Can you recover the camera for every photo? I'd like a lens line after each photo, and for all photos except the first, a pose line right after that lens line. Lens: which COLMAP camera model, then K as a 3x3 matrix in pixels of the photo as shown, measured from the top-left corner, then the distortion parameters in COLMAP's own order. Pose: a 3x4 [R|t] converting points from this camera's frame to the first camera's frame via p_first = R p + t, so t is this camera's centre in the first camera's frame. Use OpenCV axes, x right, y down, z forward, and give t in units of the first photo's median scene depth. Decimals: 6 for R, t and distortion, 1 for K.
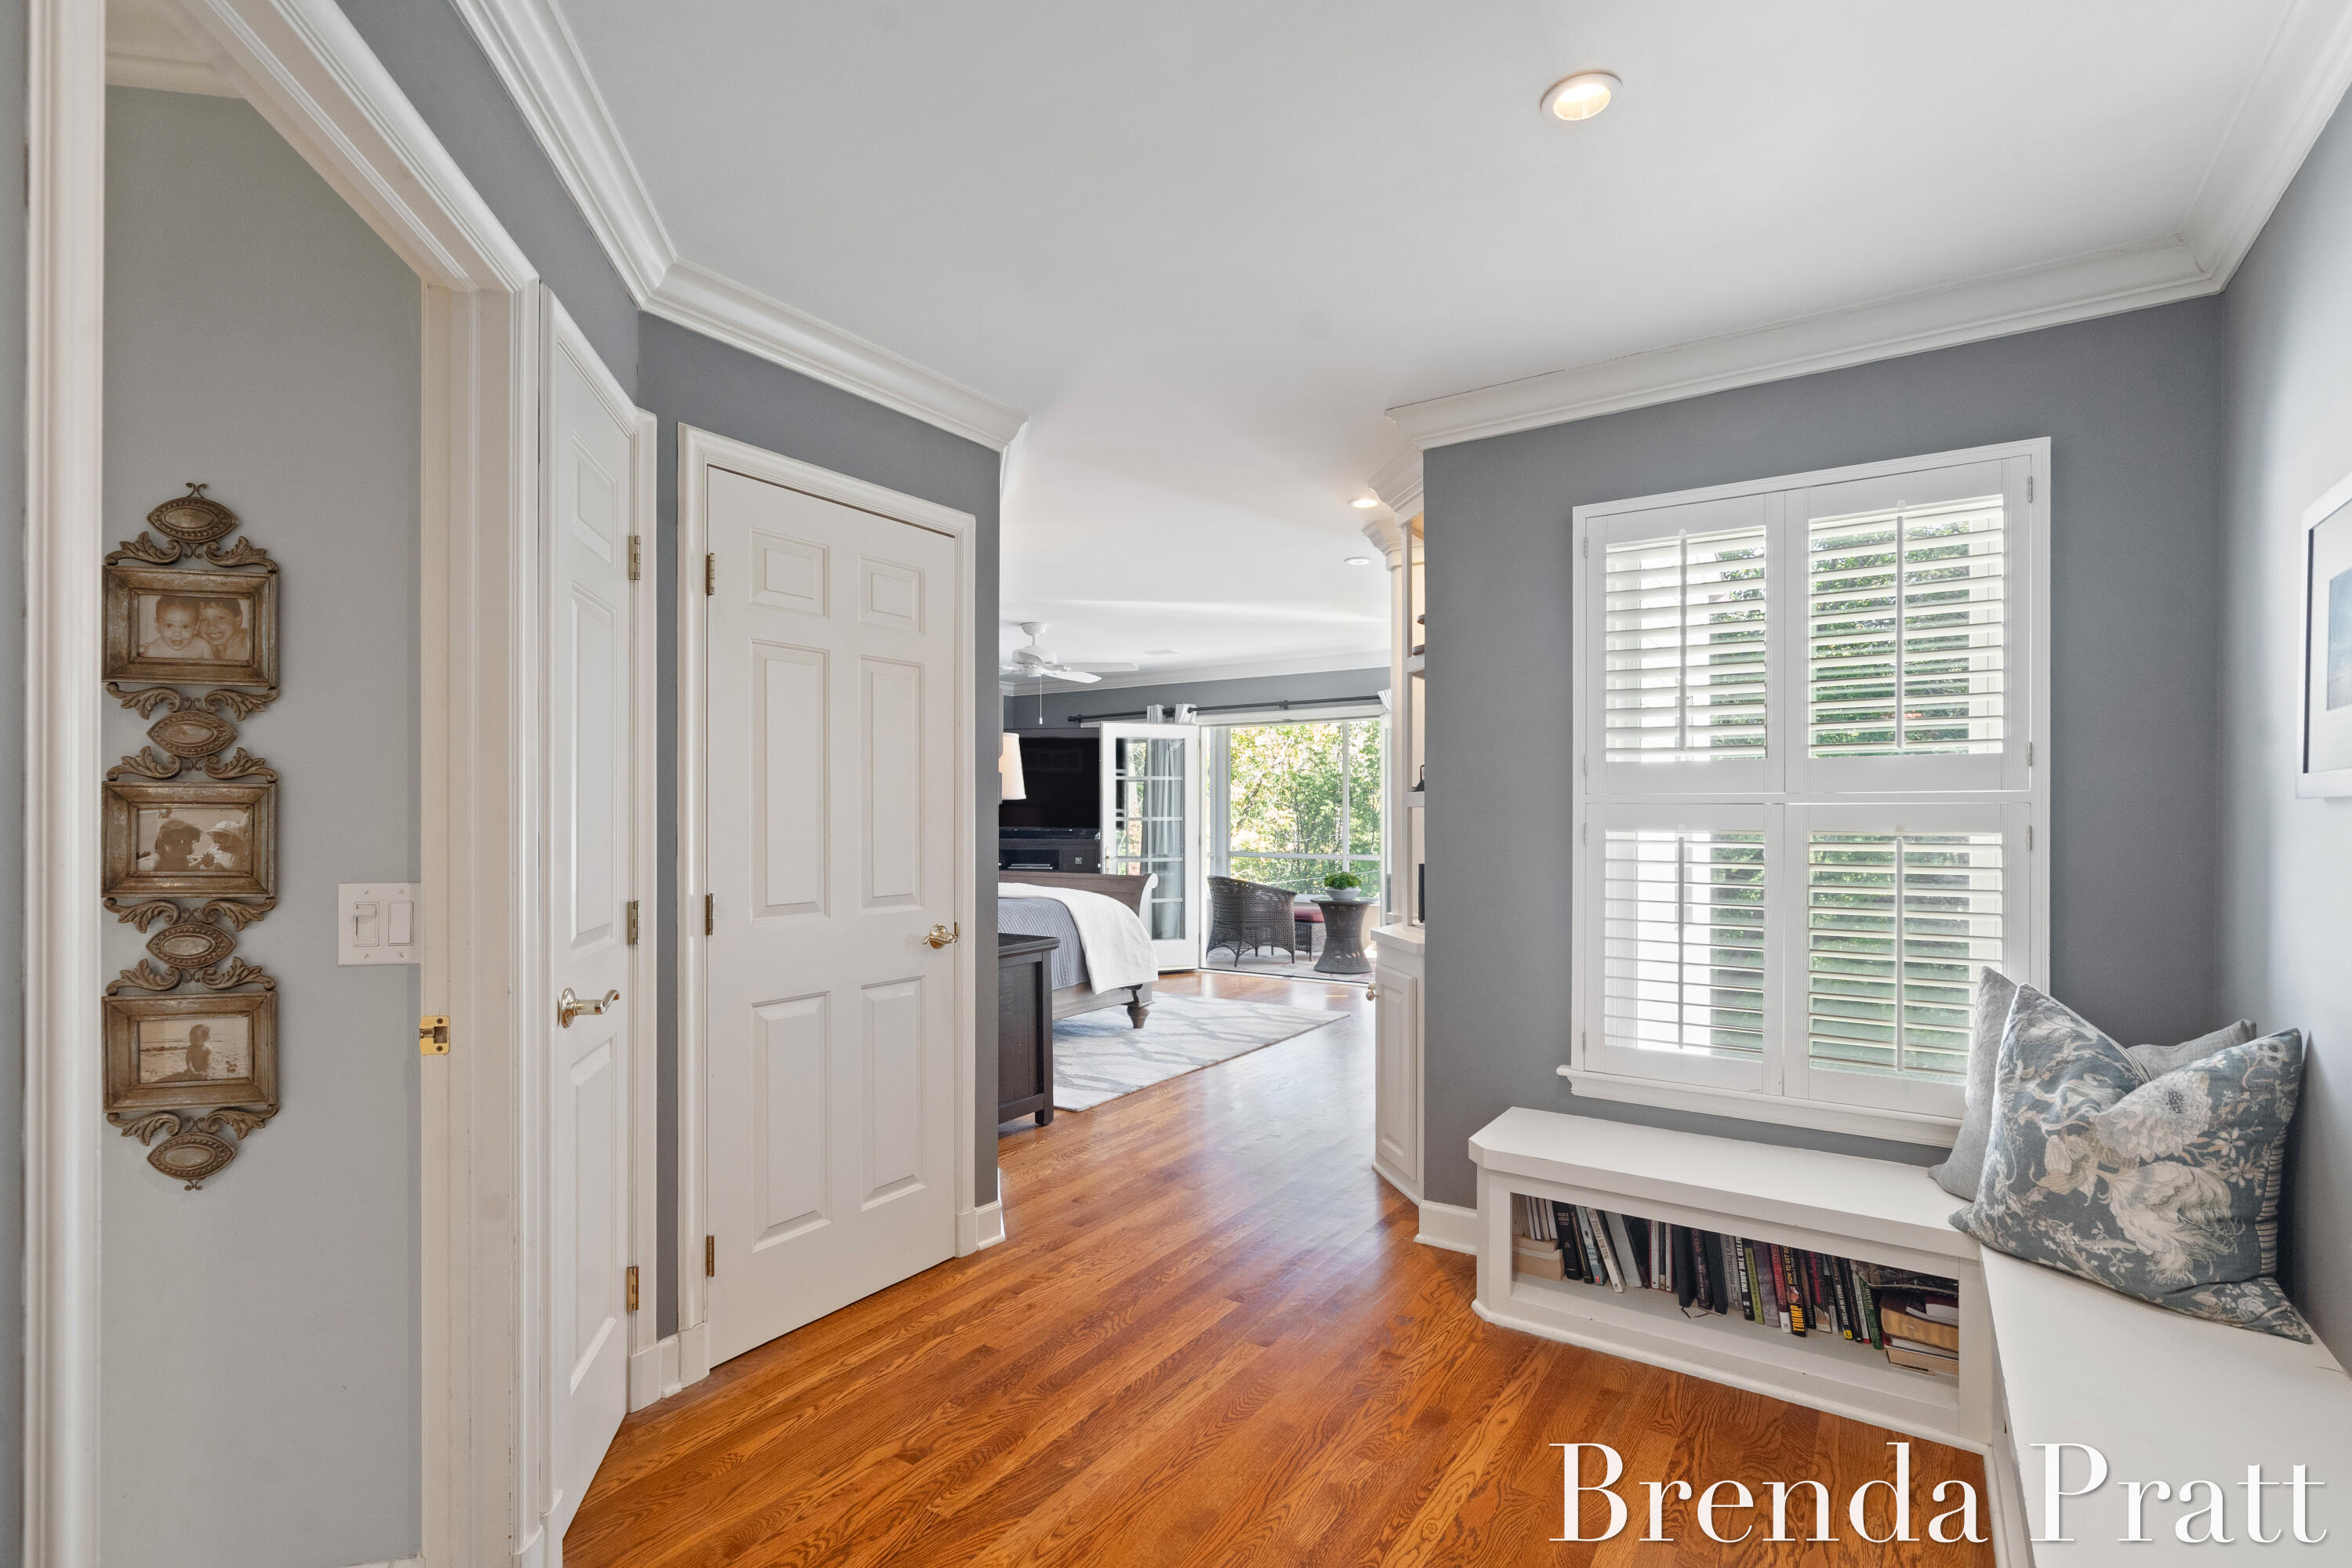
lens RADIAL K [[1077.3, 0, 1174.6], [0, 1077.3, 800.2], [0, 0, 1]] dist [-0.005069, 0.001500]
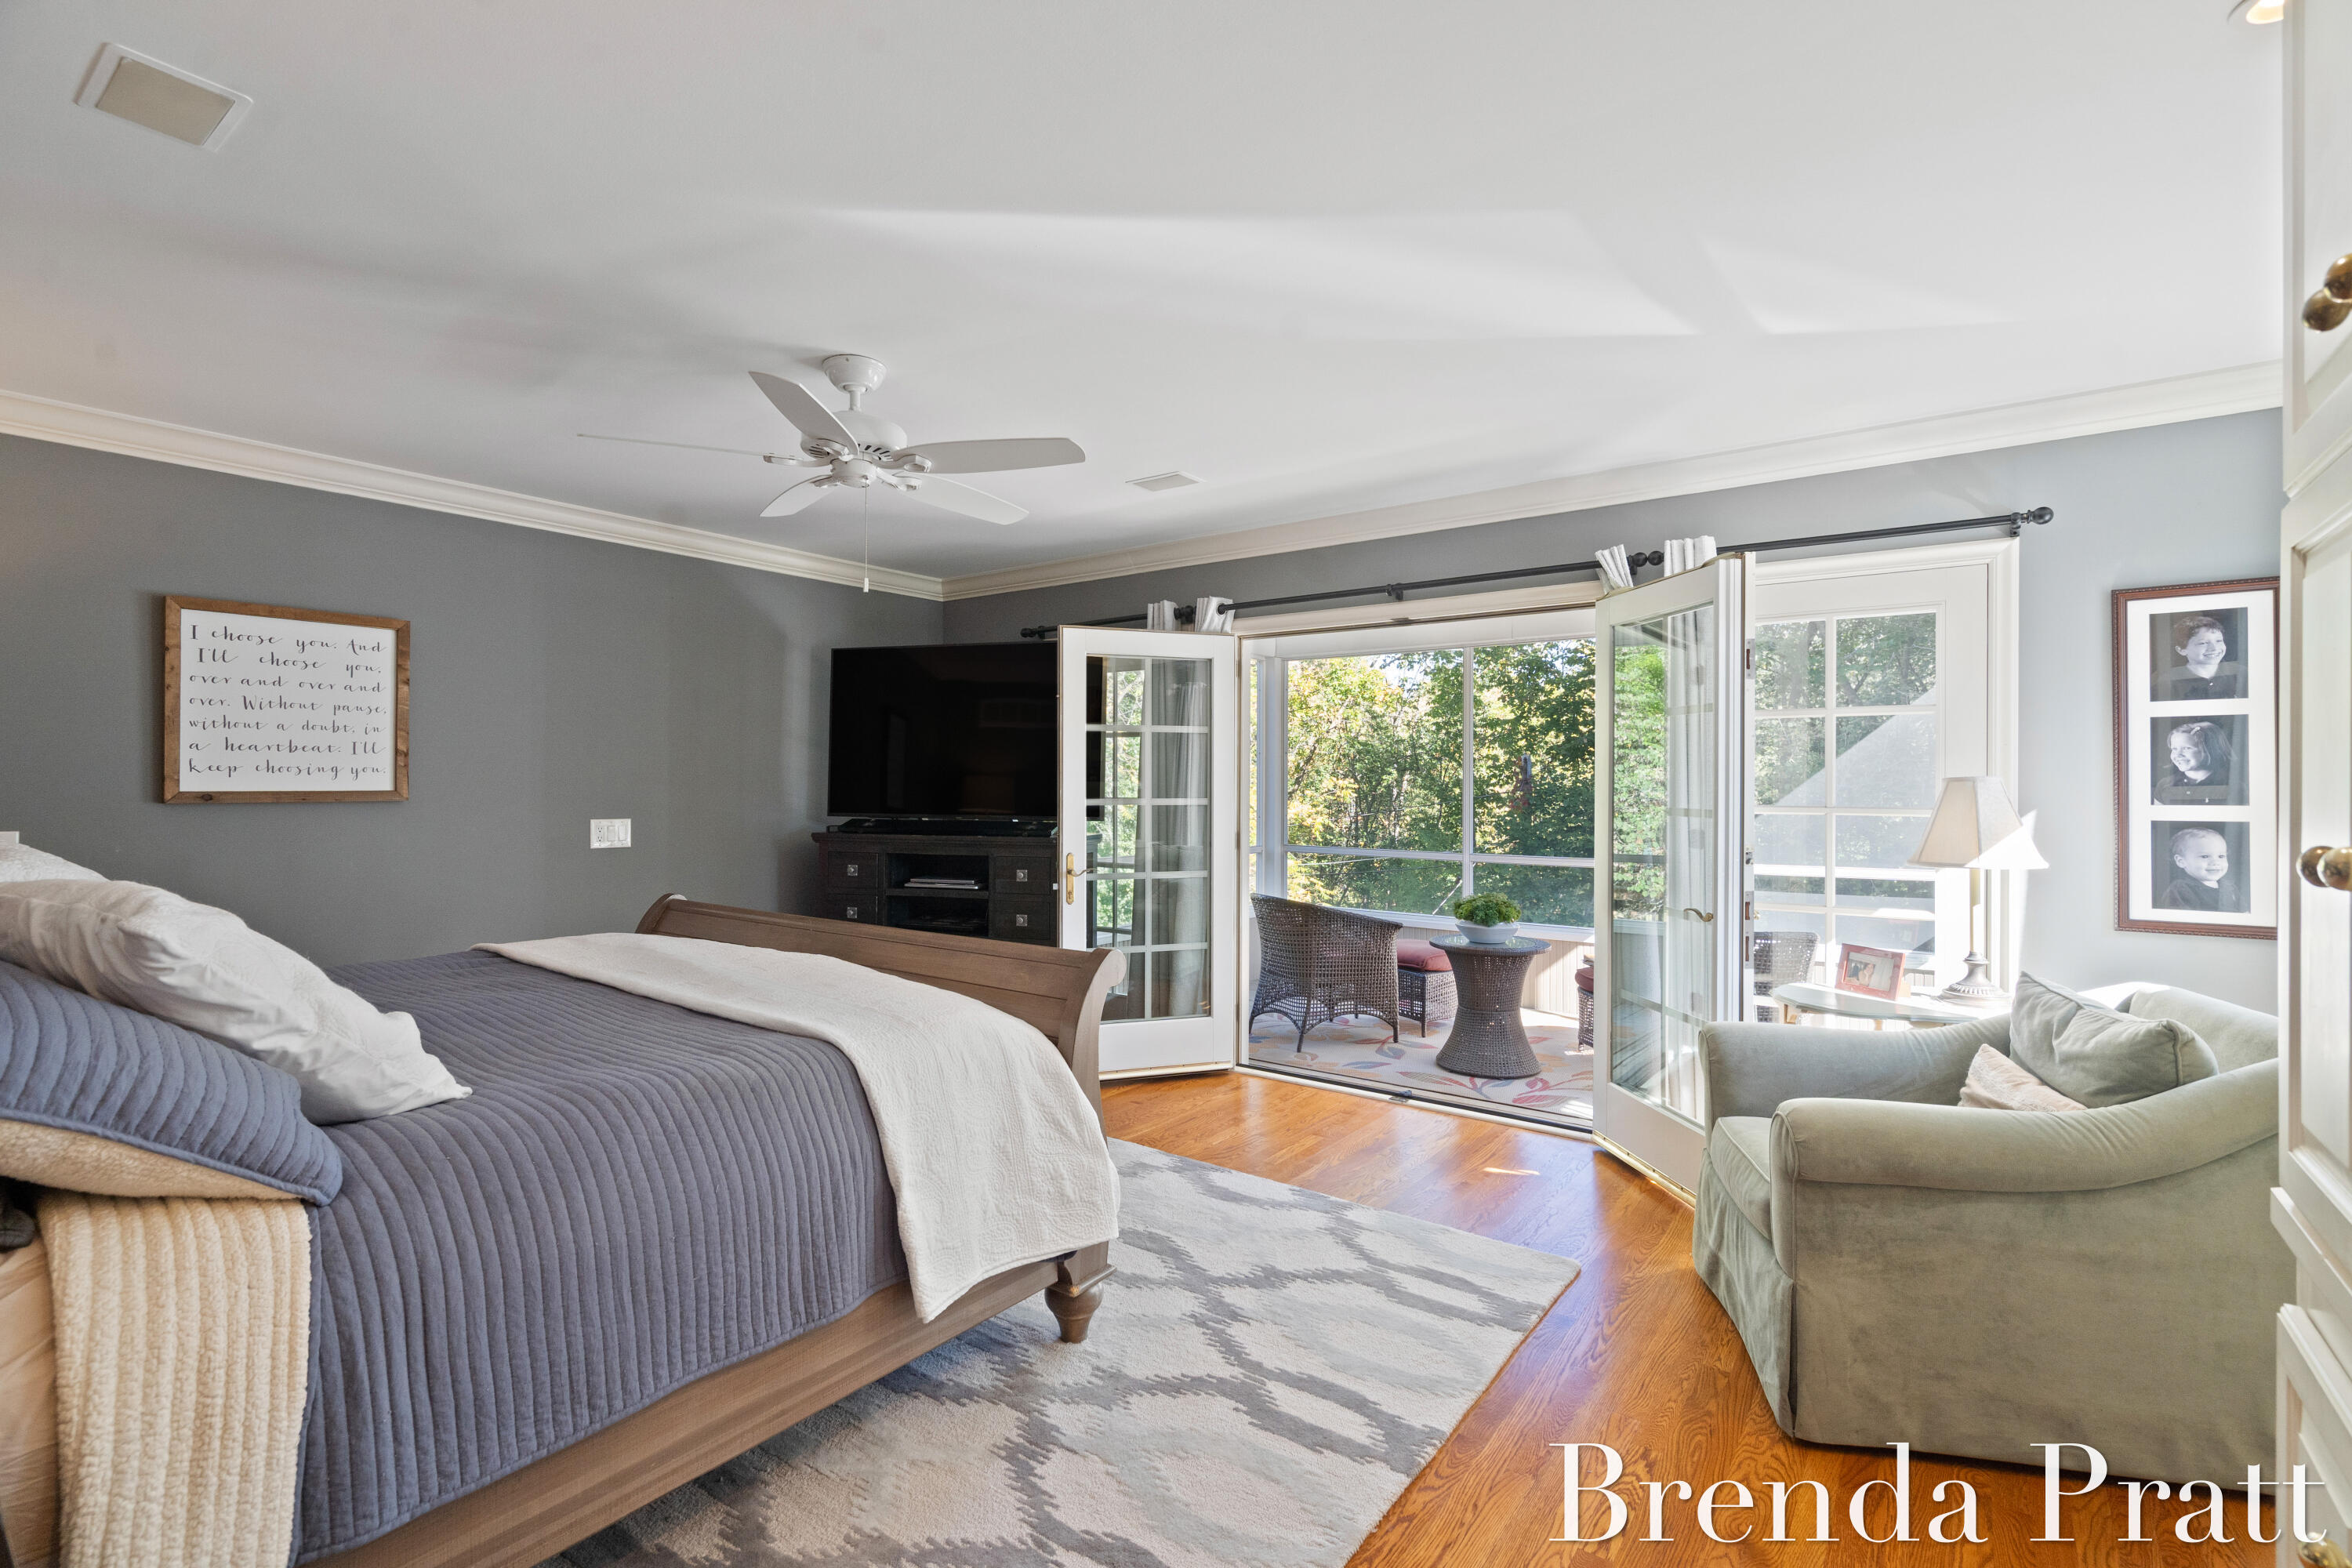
lens RADIAL K [[1077.3, 0, 1178.9], [0, 1077.3, 784.4], [0, 0, 1]] dist [-0.005069, 0.001500]
pose [[0.999188, 0.004127, -0.040071, 0.014361], [-0.003520, 0.999878, 0.015213, -0.000190], [0.040129, -0.015060, 0.999081, 0.421378]]
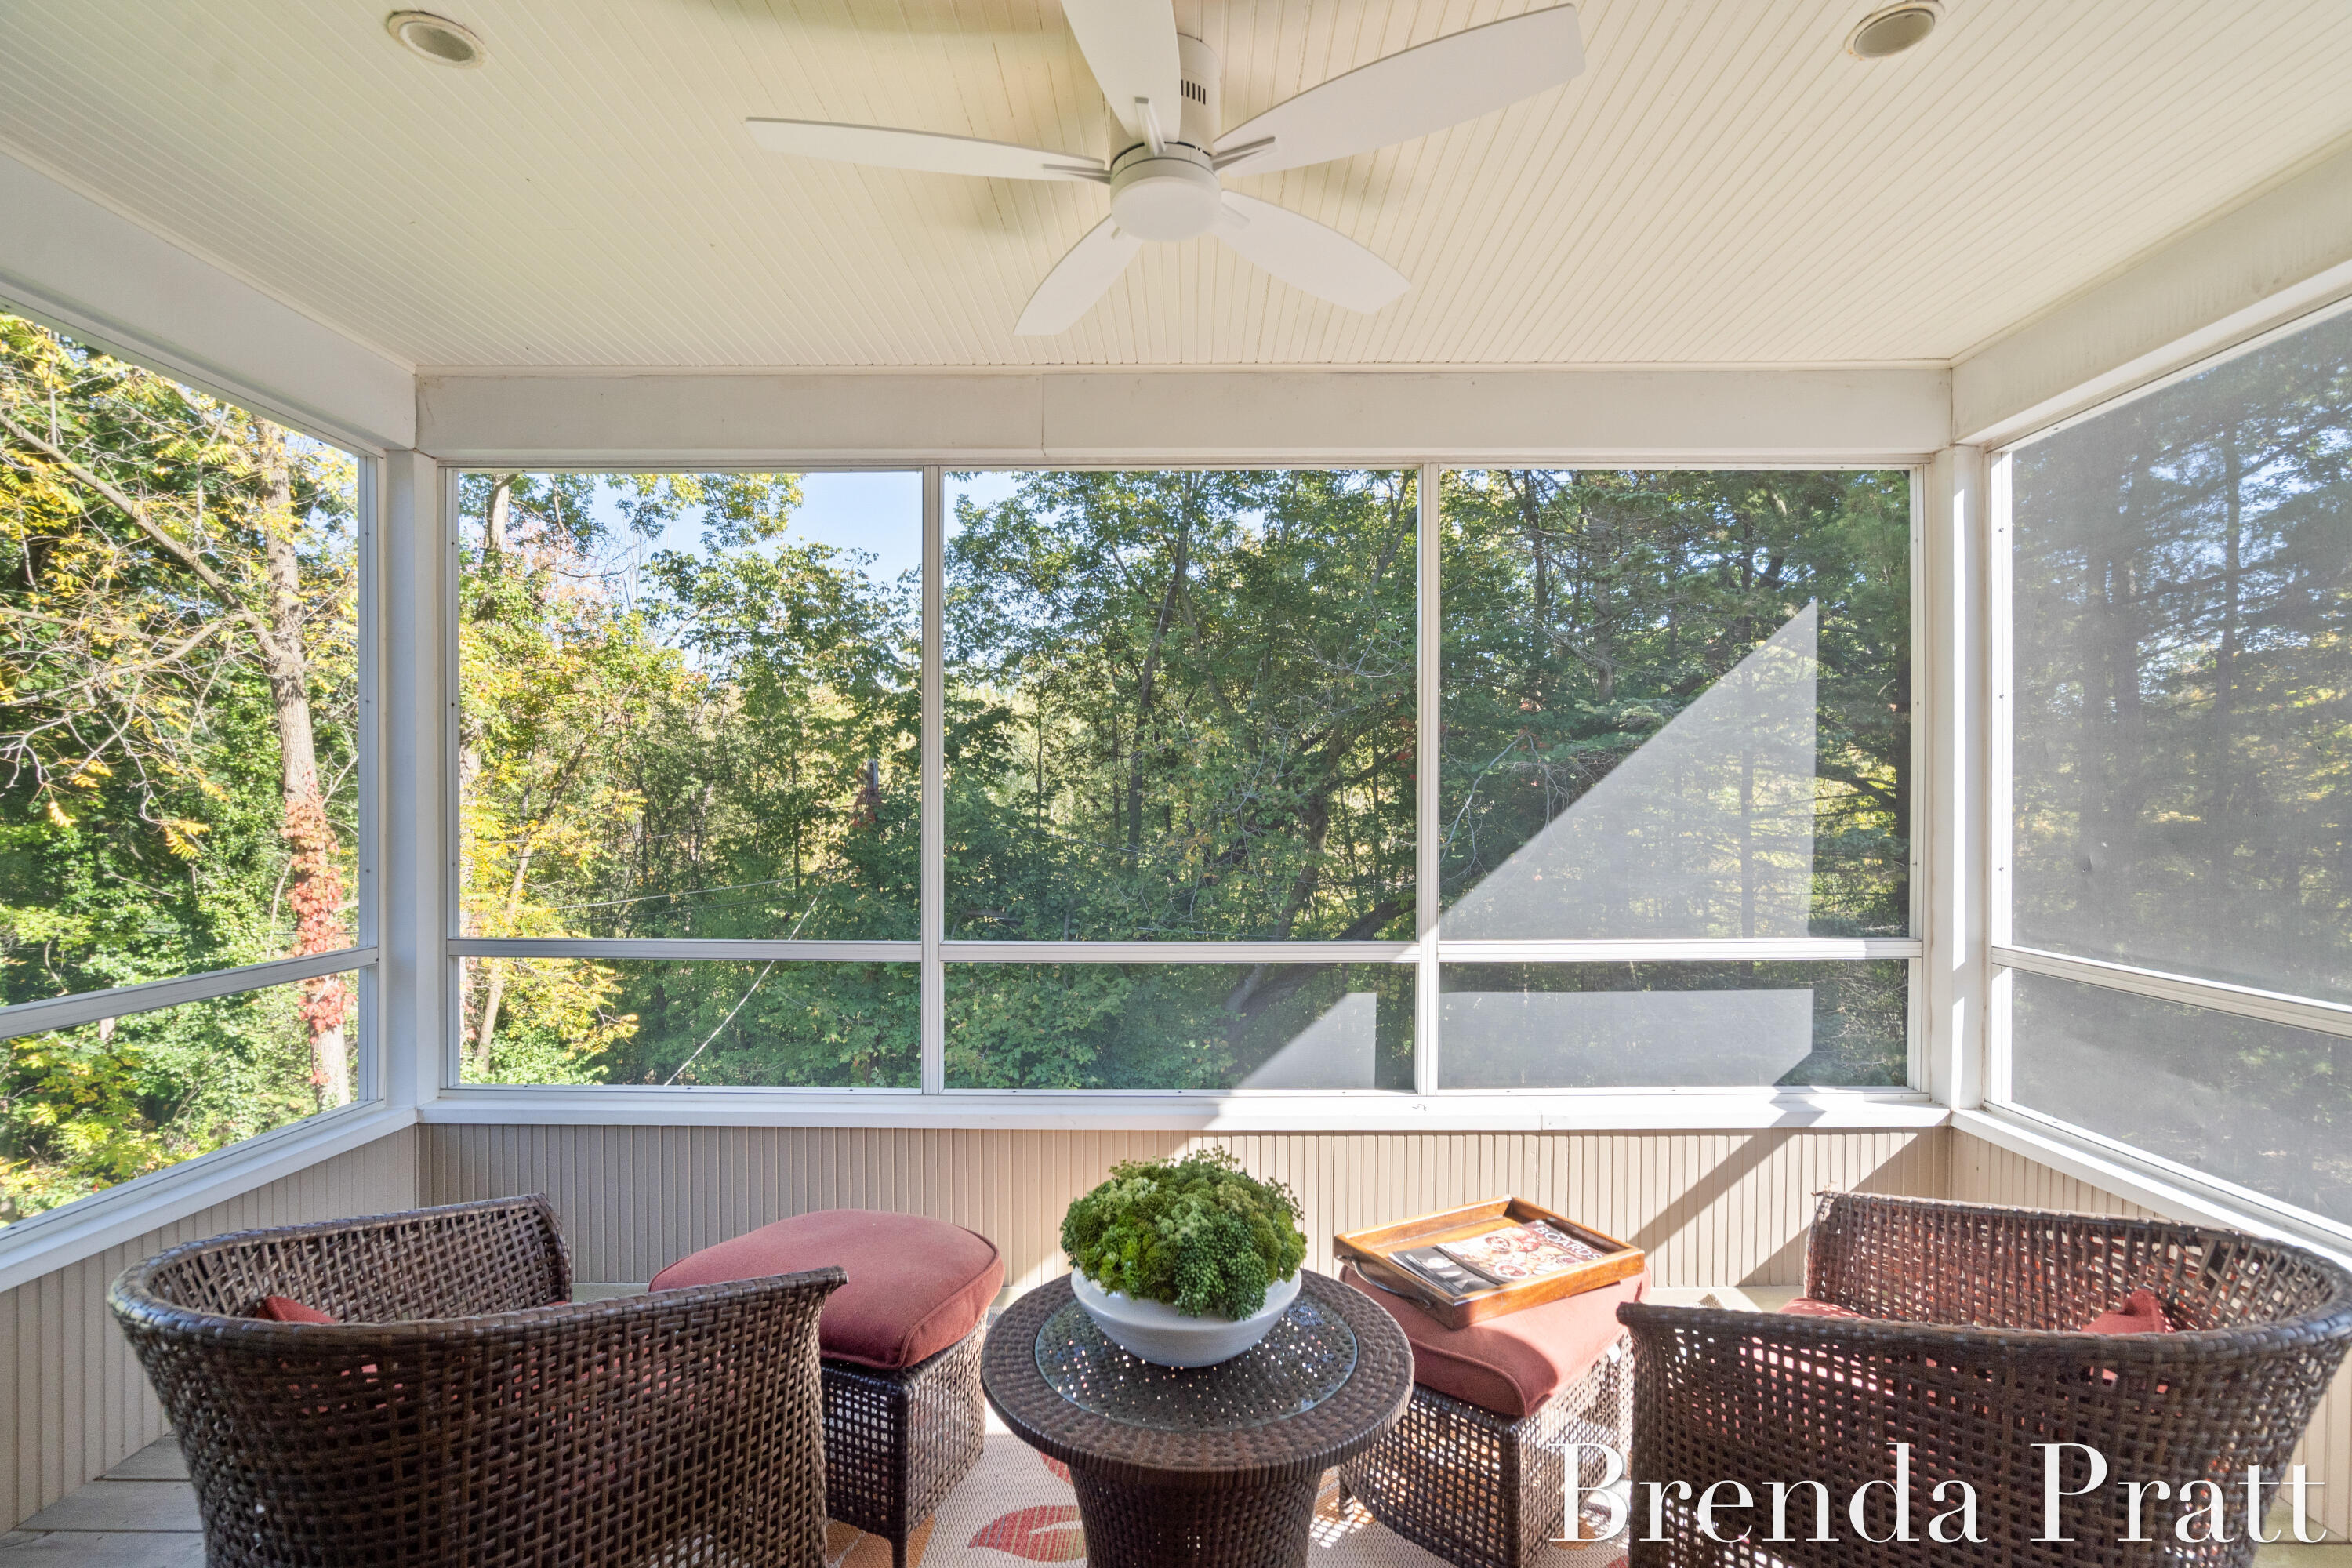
lens RADIAL K [[1077.3, 0, 1178.0], [0, 1077.3, 792.0], [0, 0, 1]] dist [-0.005069, 0.001500]
pose [[0.831719, 0.003798, 0.555183, 0.072755], [-0.007541, 0.999962, 0.004456, 0.016590], [-0.555145, -0.007893, 0.831716, 1.017116]]
